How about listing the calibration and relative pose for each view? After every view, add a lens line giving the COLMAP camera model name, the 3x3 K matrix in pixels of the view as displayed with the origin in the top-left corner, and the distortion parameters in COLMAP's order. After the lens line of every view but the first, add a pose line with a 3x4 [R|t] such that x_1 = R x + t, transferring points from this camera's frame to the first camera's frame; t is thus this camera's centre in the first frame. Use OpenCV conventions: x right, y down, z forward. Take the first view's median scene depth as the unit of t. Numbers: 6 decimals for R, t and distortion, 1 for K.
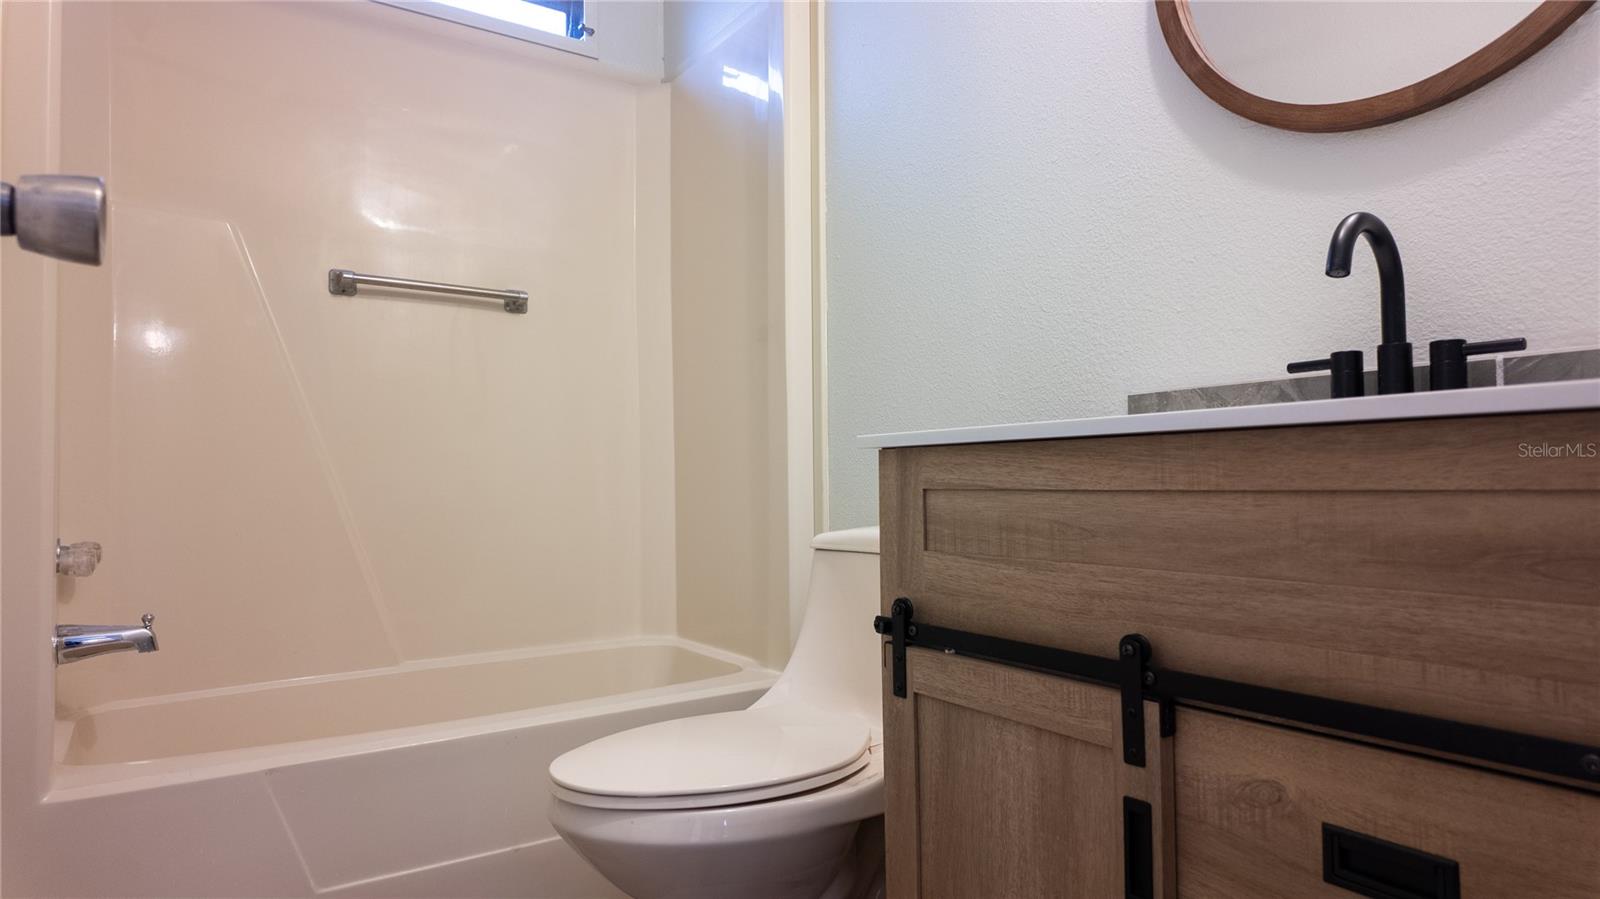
lens RADIAL K [[955.7, 0, 806.1], [0, 955.7, 447.5], [0, 0, 1]] dist [0.008053, 0.000964]
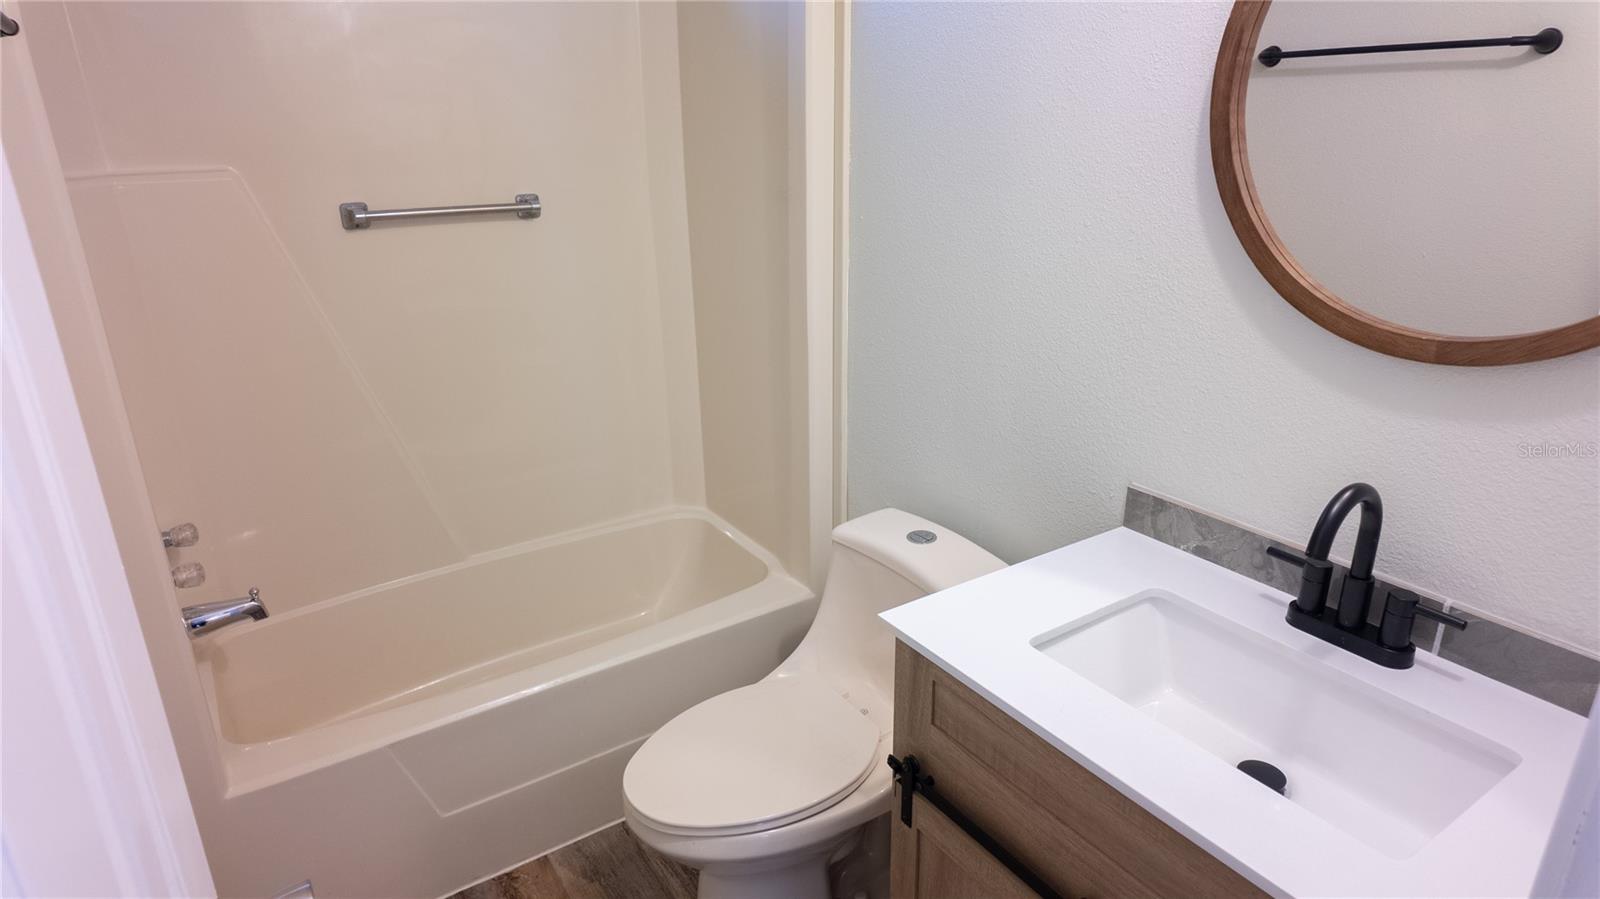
lens RADIAL K [[949.8, 0, 802.4], [0, 949.8, 454.8], [0, 0, 1]] dist [0.001421, -0.000466]
pose [[0.999884, 0.004522, -0.014529, -0.014007], [0.001329, 0.925220, 0.379428, -0.424274], [0.015158, -0.379404, 0.925107, 0.018593]]
